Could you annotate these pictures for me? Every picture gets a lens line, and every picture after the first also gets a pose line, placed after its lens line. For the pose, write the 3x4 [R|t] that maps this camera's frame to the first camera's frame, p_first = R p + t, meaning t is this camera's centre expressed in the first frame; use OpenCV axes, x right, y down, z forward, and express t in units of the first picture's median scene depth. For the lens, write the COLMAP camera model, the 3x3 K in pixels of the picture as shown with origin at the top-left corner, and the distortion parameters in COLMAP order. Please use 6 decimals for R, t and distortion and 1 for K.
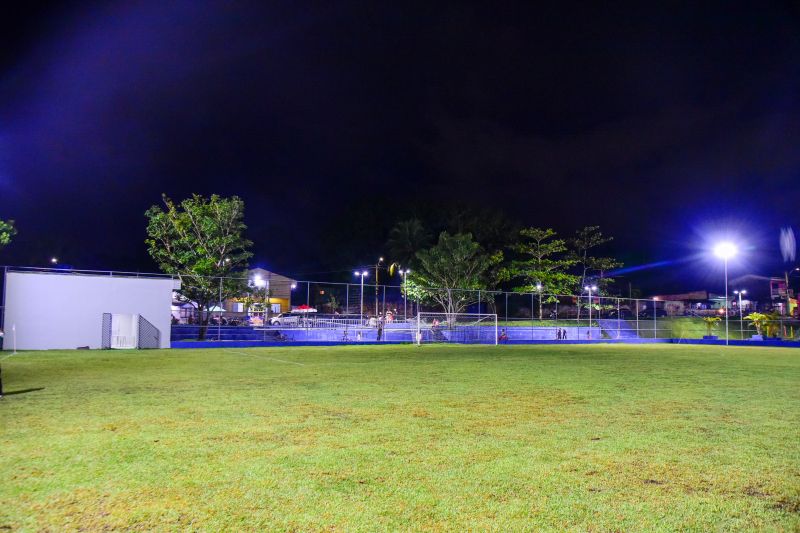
lens RADIAL K [[555.3, 0, 397.4], [0, 555.3, 280.6], [0, 0, 1]] dist [-0.105160, 0.058253]
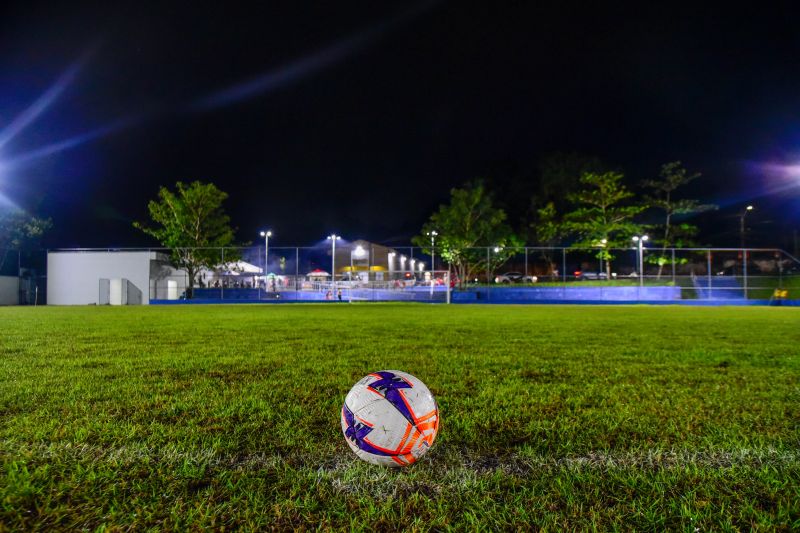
lens RADIAL K [[555.3, 0, 397.4], [0, 555.3, 280.6], [0, 0, 1]] dist [-0.105160, 0.058253]
pose [[0.861588, -0.026092, -0.506938, 0.422028], [0.049686, 0.998217, 0.033068, 0.029592], [0.505171, -0.053679, 0.861348, 0.097772]]
